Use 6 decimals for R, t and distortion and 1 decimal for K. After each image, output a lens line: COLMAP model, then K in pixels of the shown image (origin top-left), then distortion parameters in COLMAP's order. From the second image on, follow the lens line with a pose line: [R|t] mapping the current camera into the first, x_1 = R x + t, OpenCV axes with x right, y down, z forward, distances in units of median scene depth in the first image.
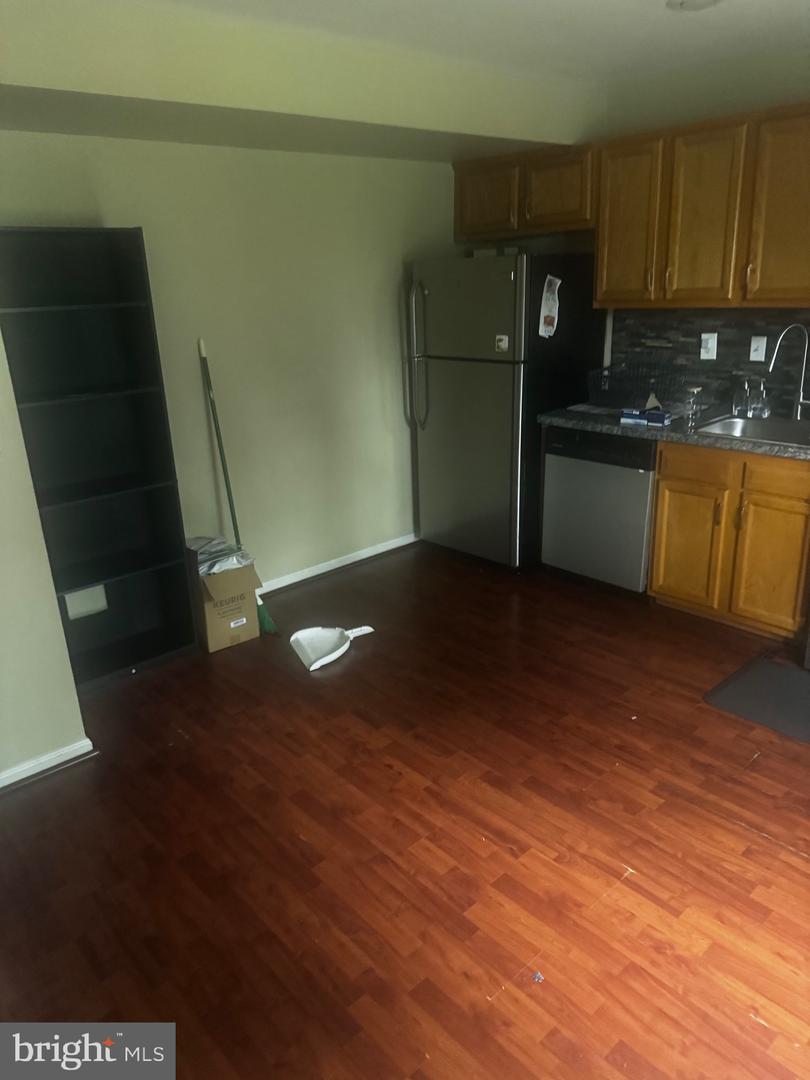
lens RADIAL K [[768.8, 0, 401.6], [0, 768.8, 538.8], [0, 0, 1]] dist [0.139111, -0.210839]
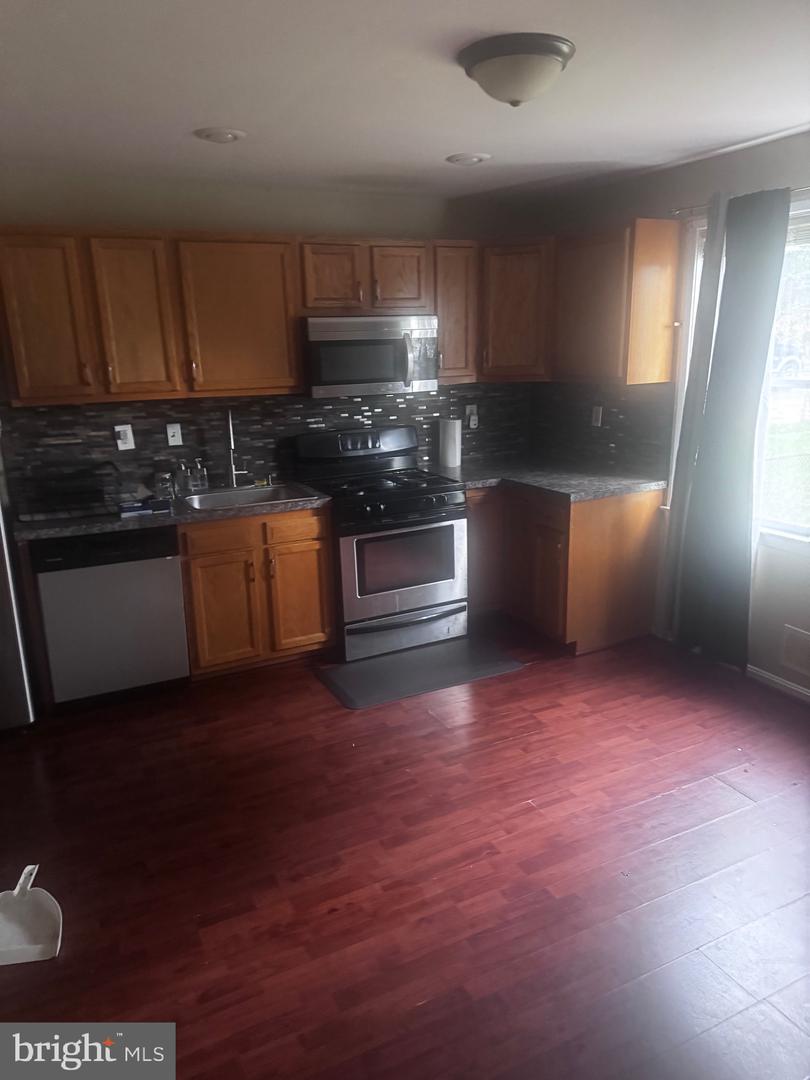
lens RADIAL K [[768.8, 0, 401.6], [0, 768.8, 538.8], [0, 0, 1]] dist [0.139111, -0.210839]
pose [[0.254681, -0.205452, 0.944948, -0.618821], [0.328492, 0.937444, 0.115285, -0.141499], [-0.909522, 0.281047, 0.306239, 0.463559]]
